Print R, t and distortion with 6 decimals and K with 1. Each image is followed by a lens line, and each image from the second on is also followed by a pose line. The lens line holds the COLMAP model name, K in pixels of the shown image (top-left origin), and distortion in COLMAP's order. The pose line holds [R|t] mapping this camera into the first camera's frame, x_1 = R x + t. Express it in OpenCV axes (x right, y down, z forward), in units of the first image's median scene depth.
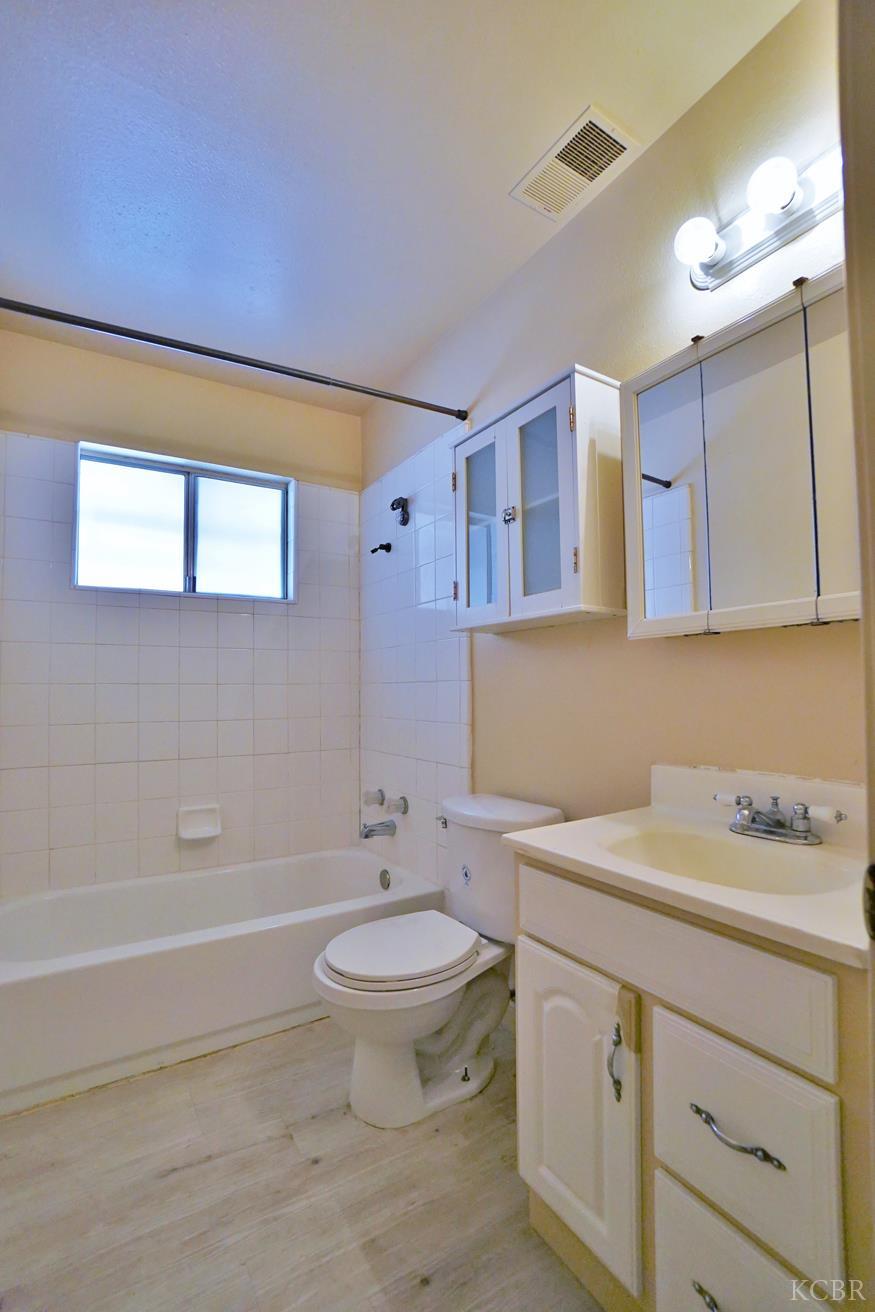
lens RADIAL K [[580.1, 0, 440.1], [0, 580.1, 658.8], [0, 0, 1]] dist [-0.057213, 0.018134]
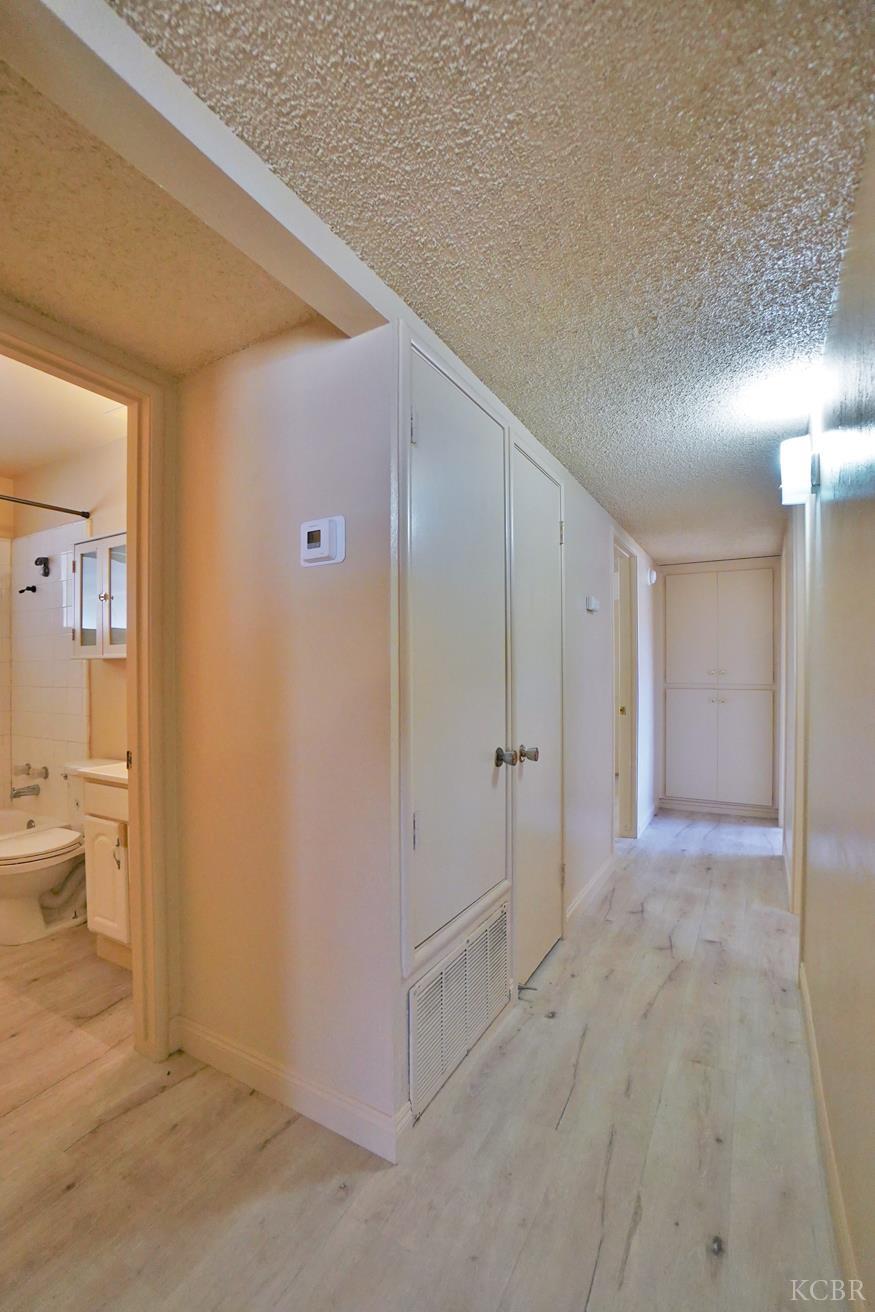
lens RADIAL K [[580.1, 0, 425.8], [0, 580.1, 666.3], [0, 0, 1]] dist [-0.057213, 0.018134]
pose [[0.892598, 0.006864, 0.450801, 0.171155], [-0.025614, 0.999041, 0.035504, -0.099832], [-0.450125, -0.043238, 0.891918, -0.789160]]
